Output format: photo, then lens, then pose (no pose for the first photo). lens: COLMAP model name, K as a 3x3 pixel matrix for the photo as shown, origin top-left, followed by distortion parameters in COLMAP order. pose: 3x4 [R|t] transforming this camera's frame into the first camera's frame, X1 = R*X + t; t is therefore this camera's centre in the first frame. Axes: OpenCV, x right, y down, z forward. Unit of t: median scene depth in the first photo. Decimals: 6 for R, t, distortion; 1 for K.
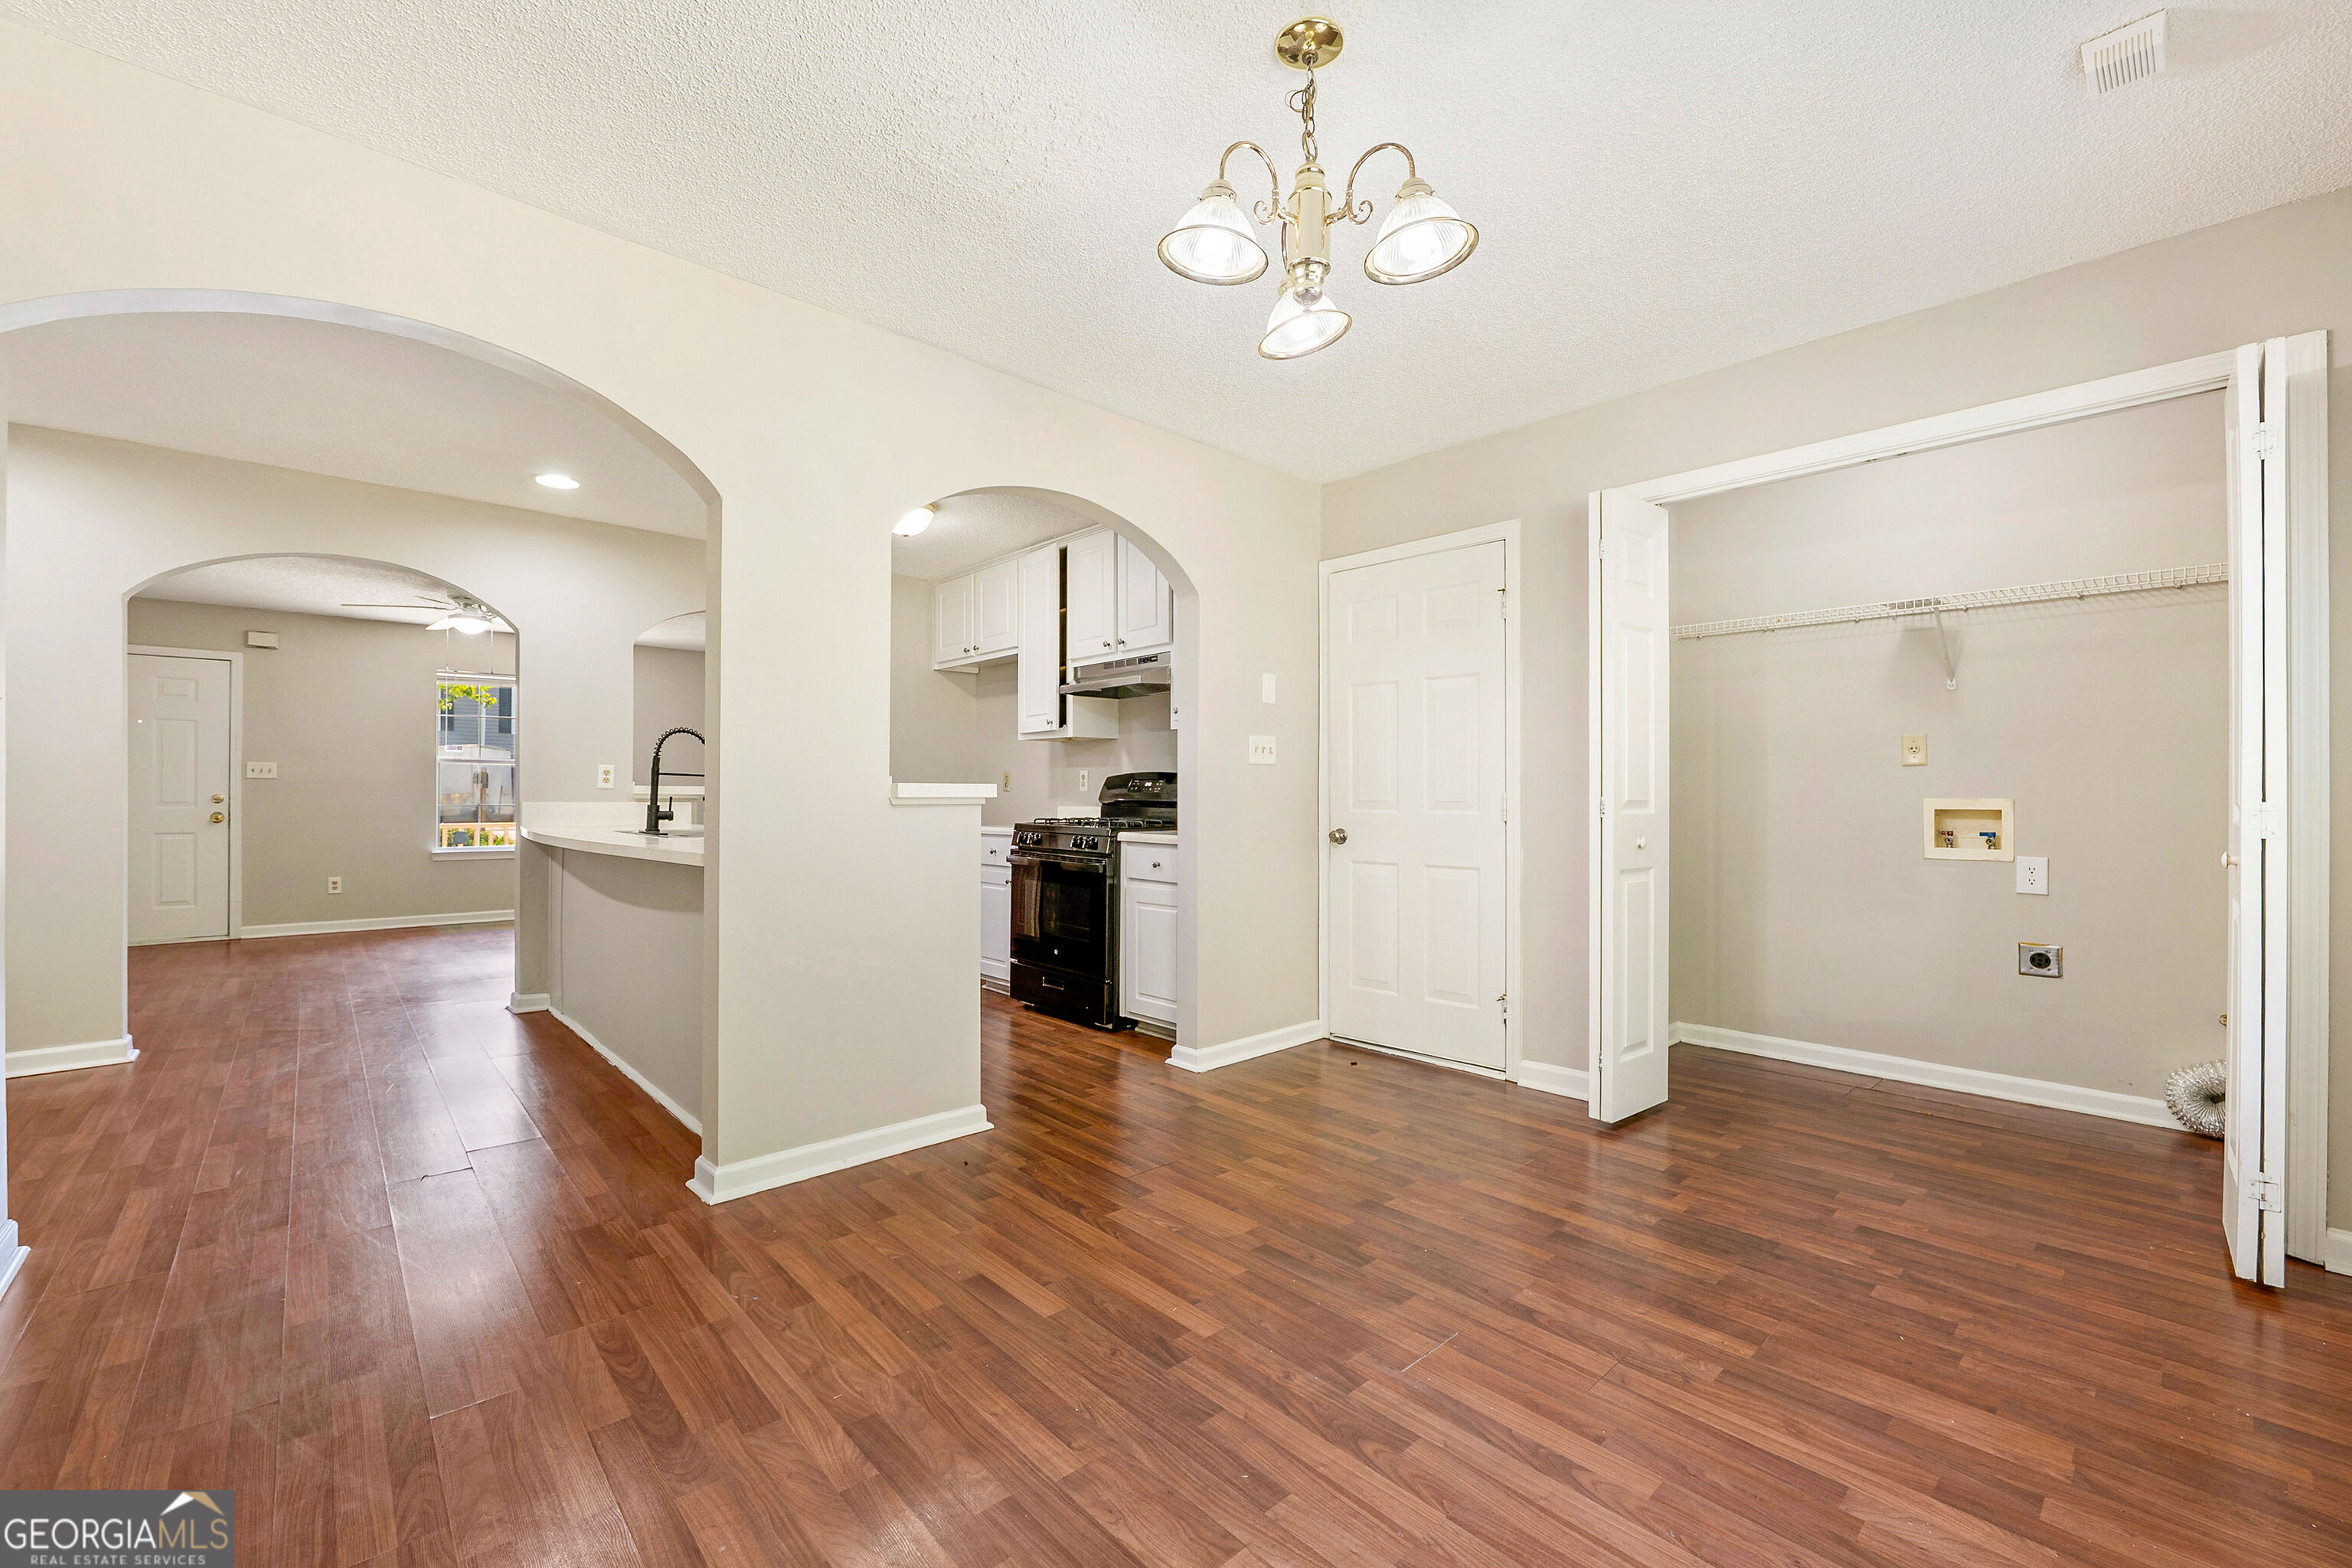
lens RADIAL K [[954.6, 0, 1168.0], [0, 954.6, 791.7], [0, 0, 1]] dist [-0.010673, 0.000087]
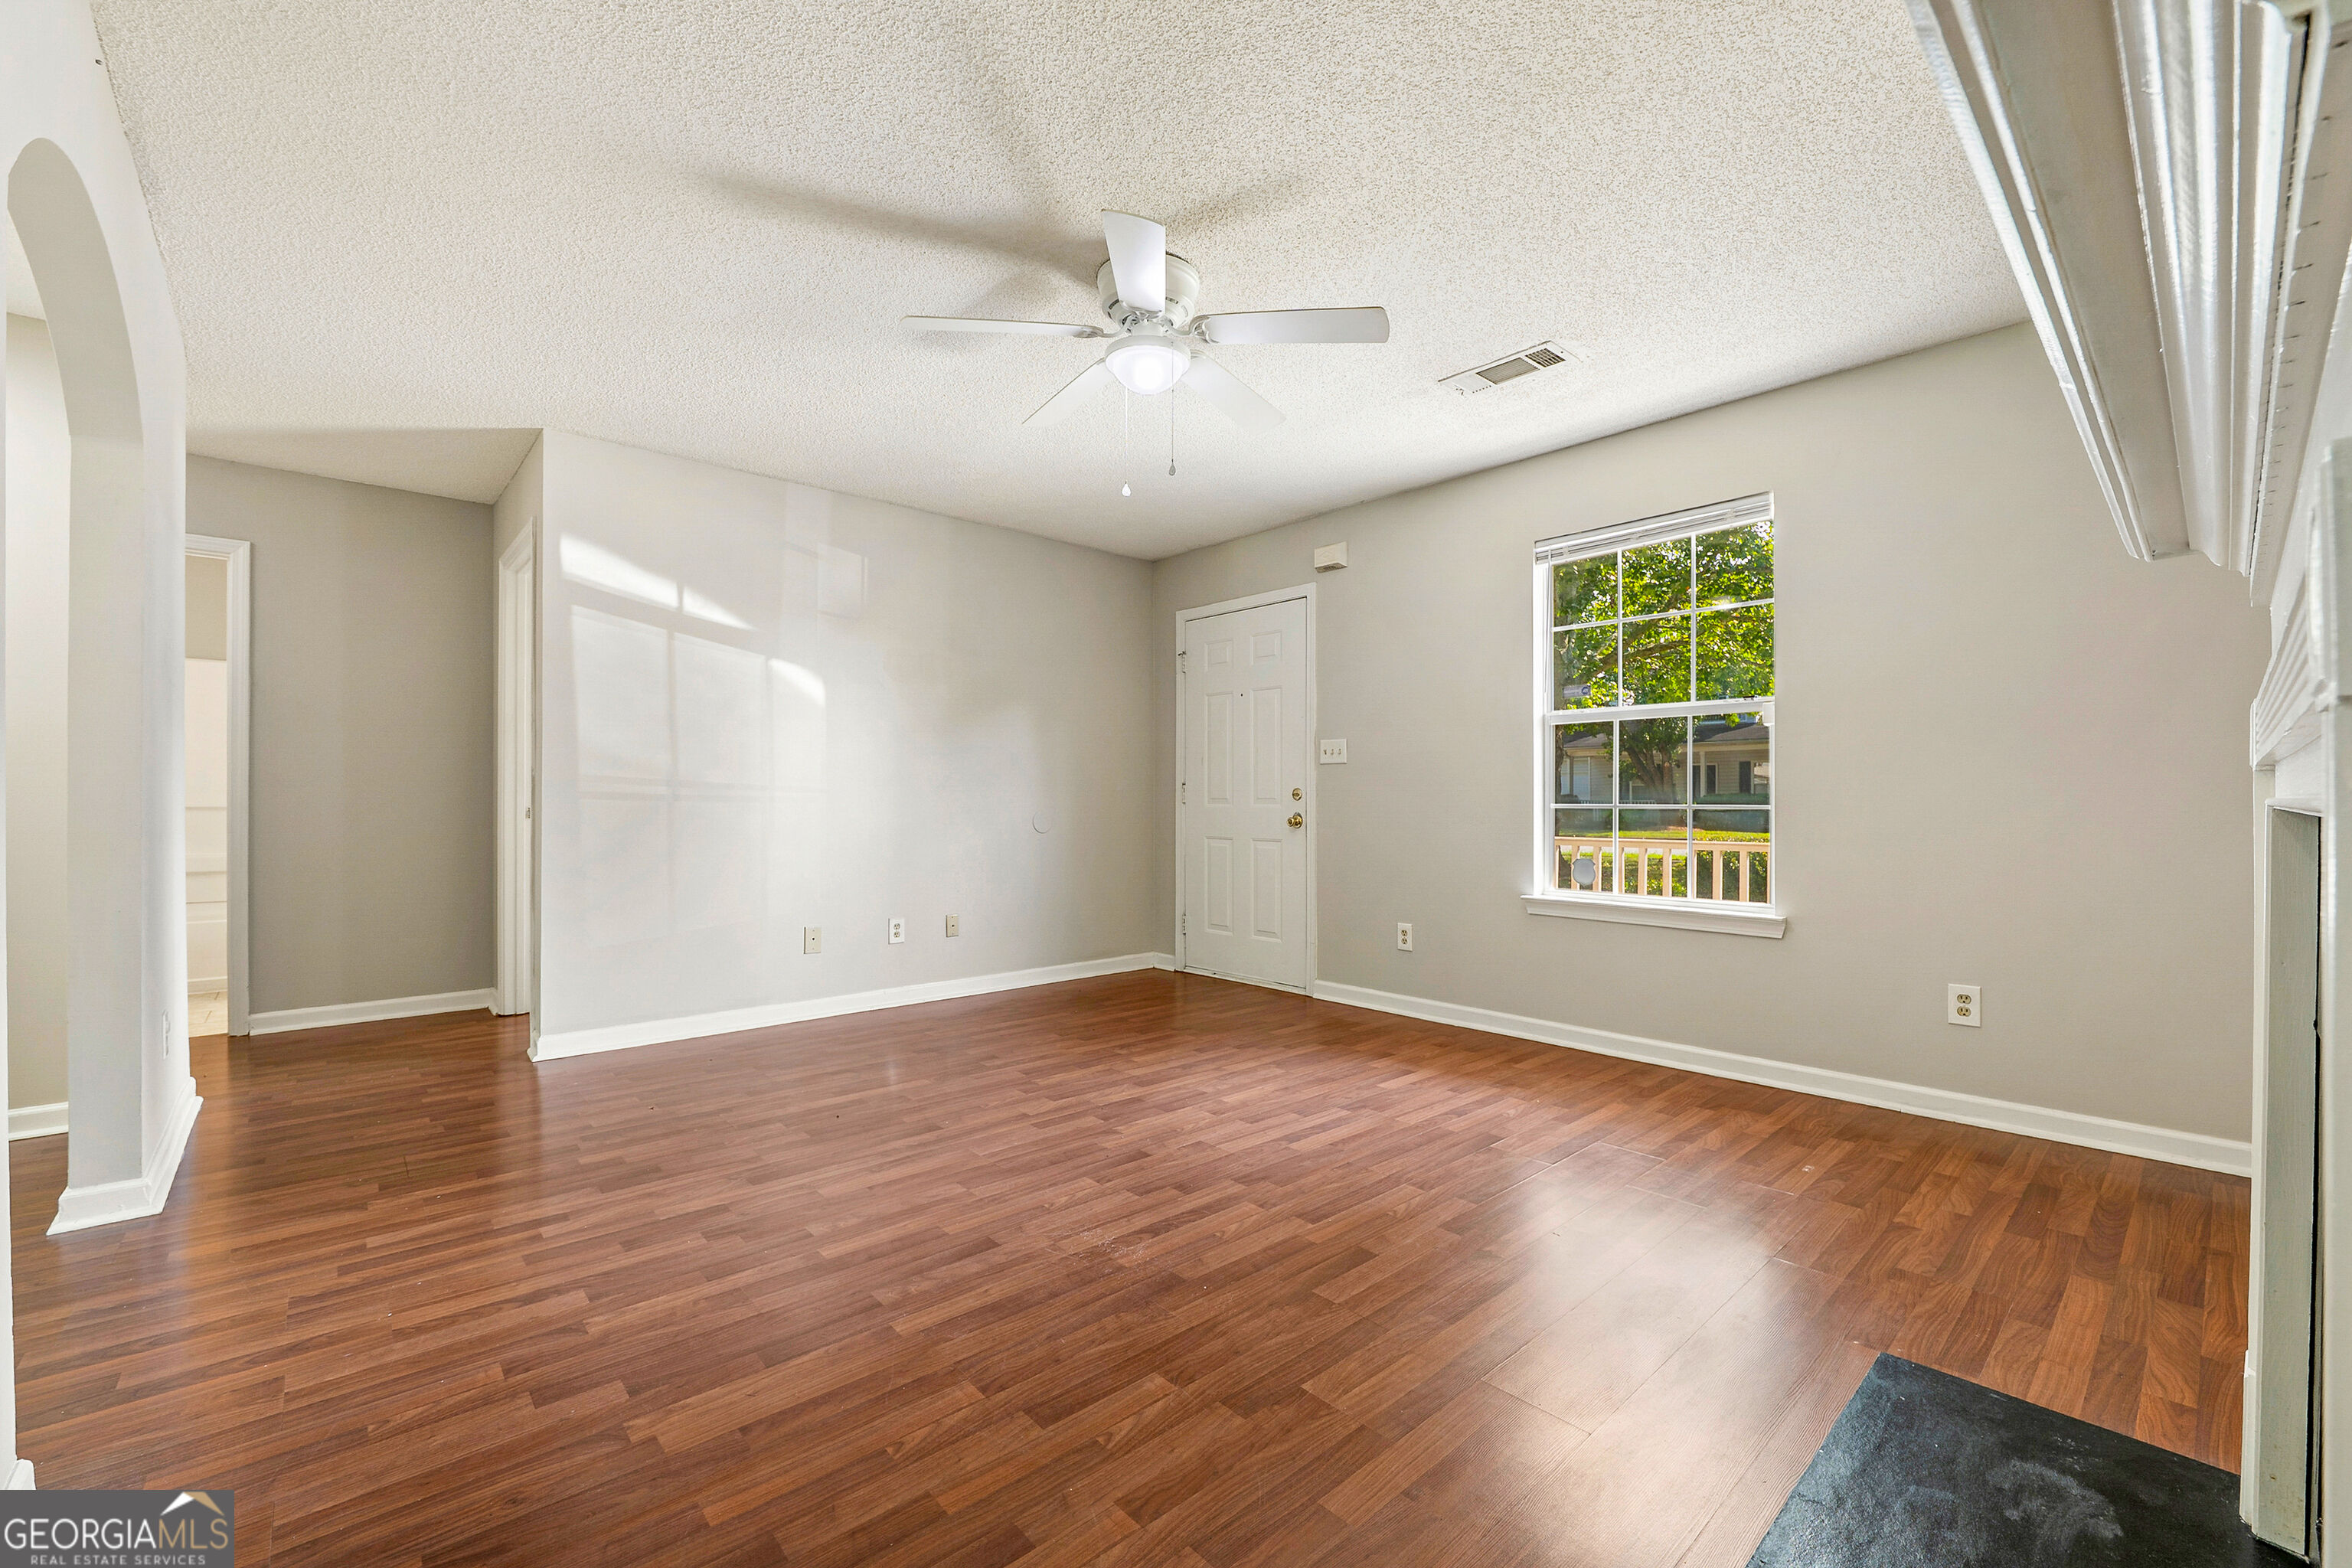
lens RADIAL K [[975.1, 0, 1179.6], [0, 975.1, 787.1], [0, 0, 1]] dist [-0.009063, -0.000032]
pose [[-0.009553, -0.013935, -0.999857, -0.624132], [0.006797, 0.999879, -0.014001, 0.027745], [0.999931, -0.006930, -0.009457, 2.093882]]
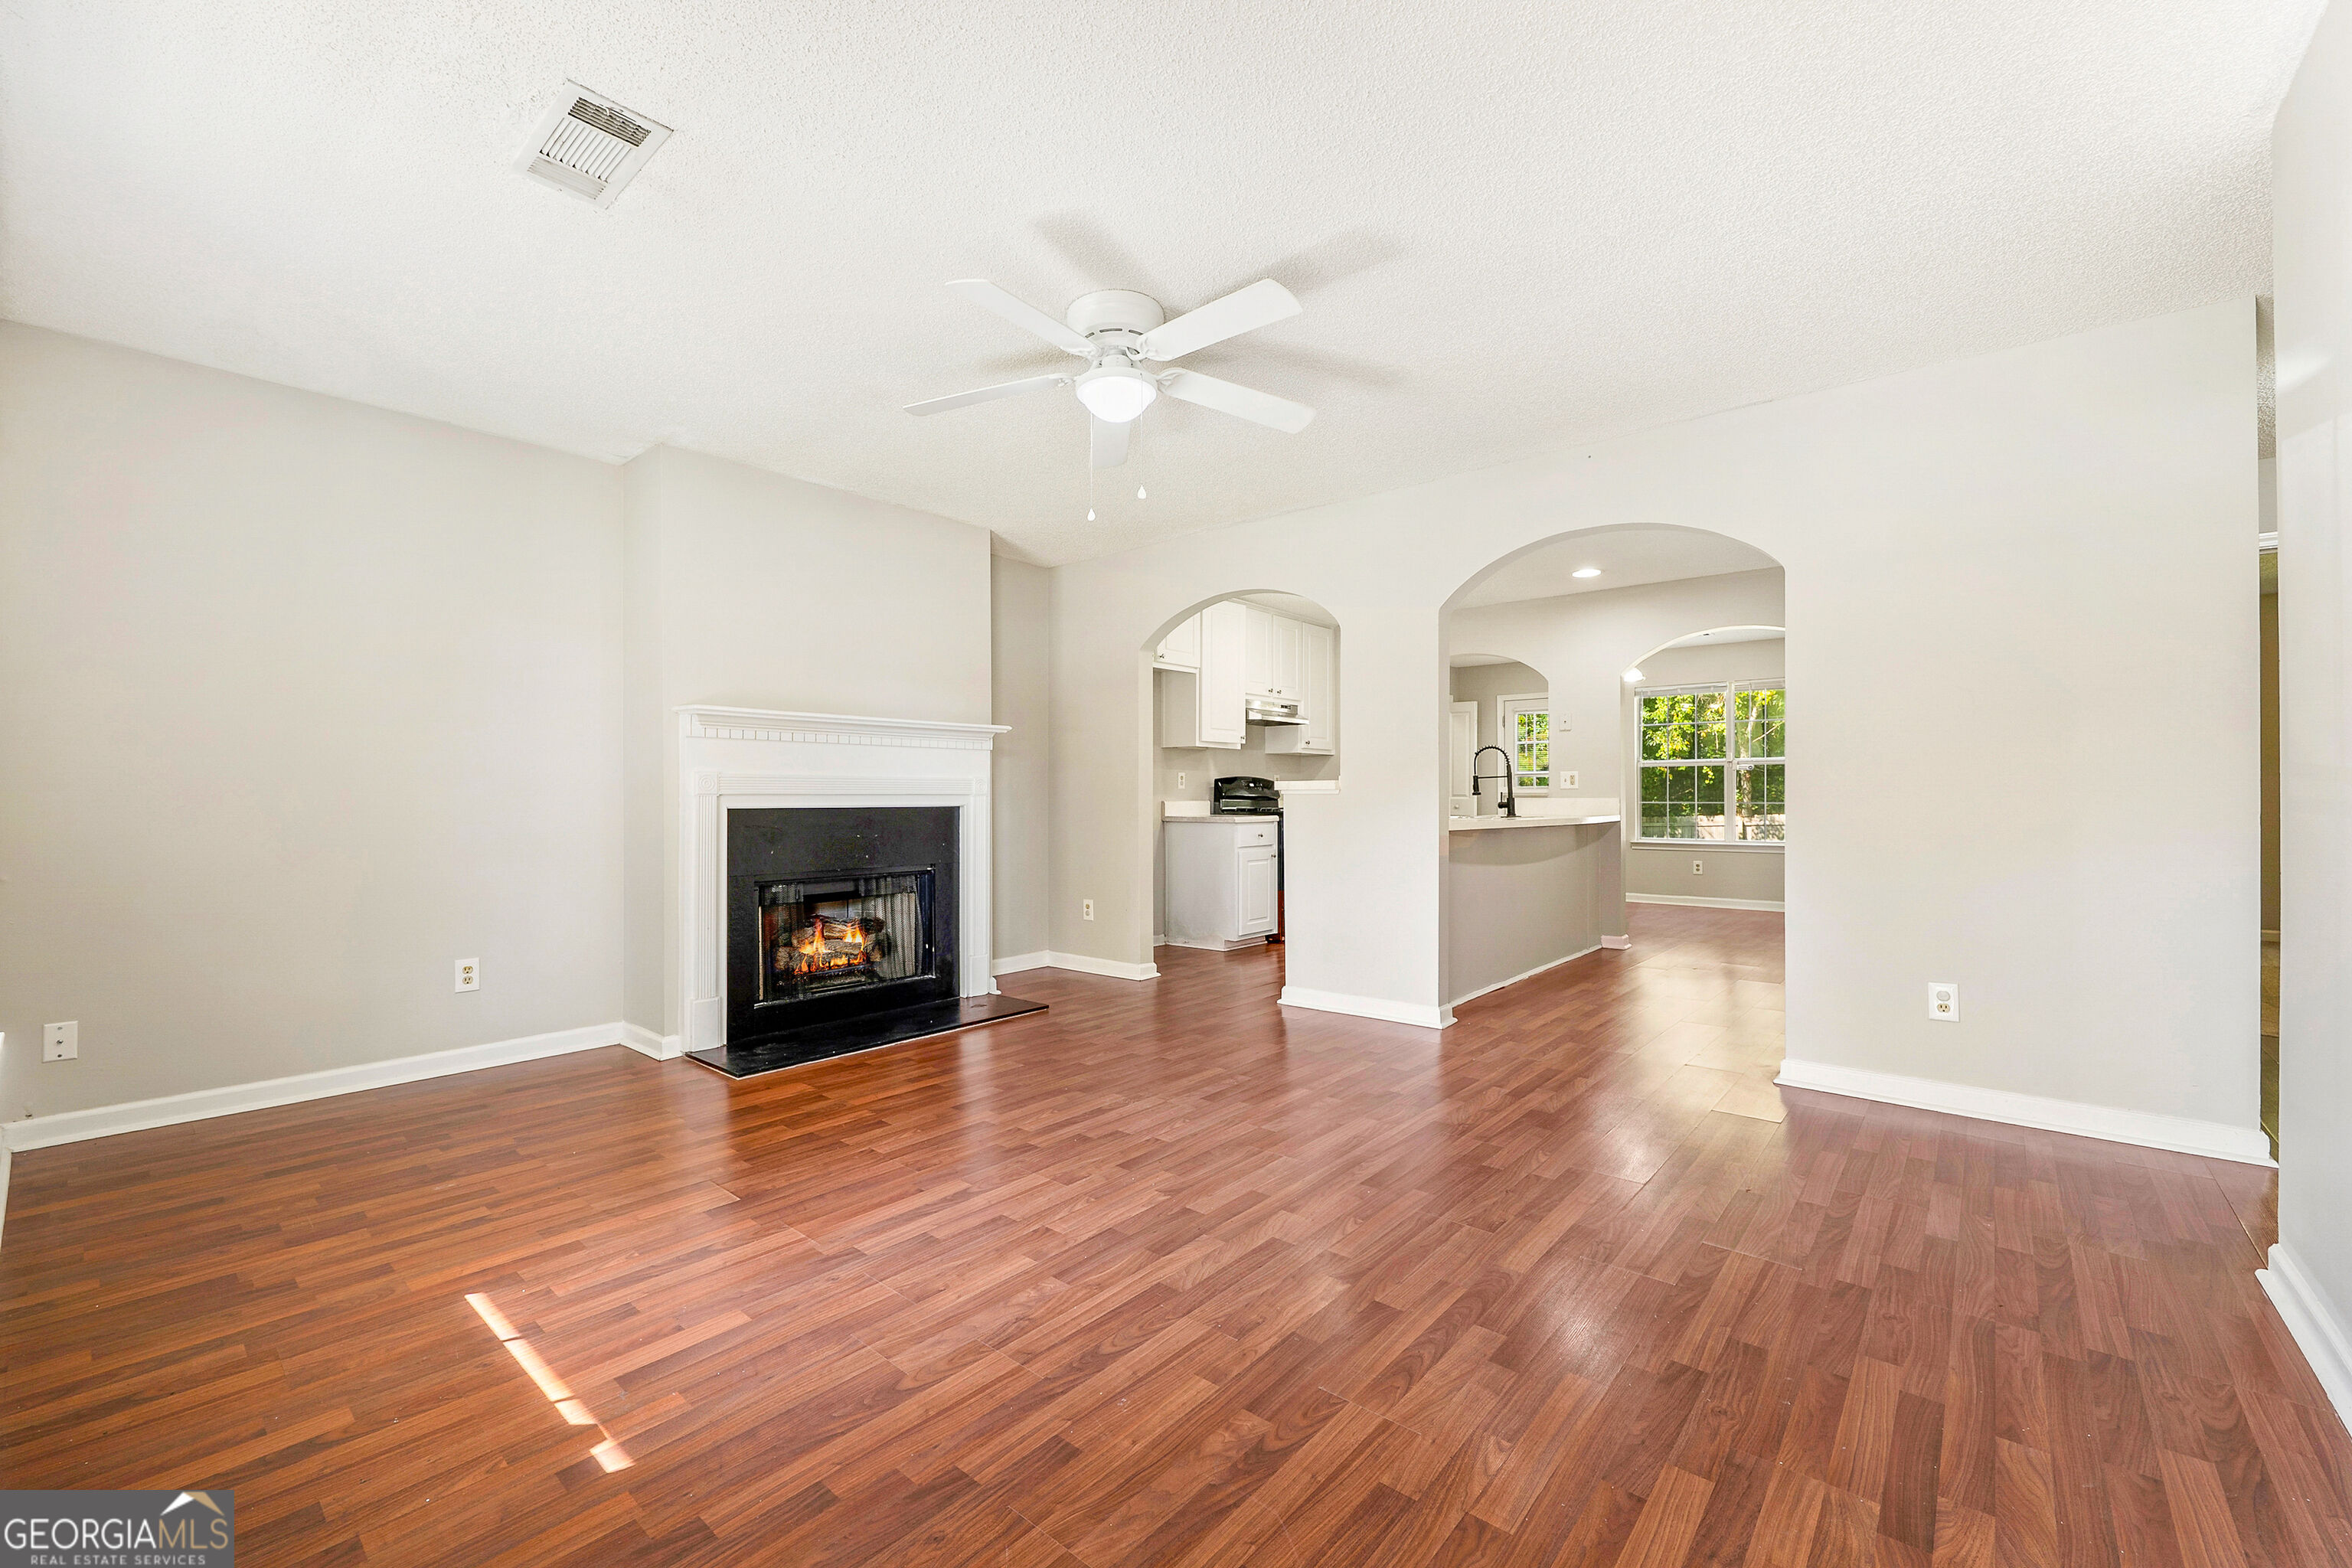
lens RADIAL K [[939.8, 0, 1176.6], [0, 939.8, 792.2], [0, 0, 1]] dist [-0.000945, -0.000080]
pose [[-0.117845, 0.002336, 0.993029, -2.399300], [-0.002993, 0.999992, -0.002708, 0.013321], [-0.993028, -0.003291, -0.117837, 2.105146]]
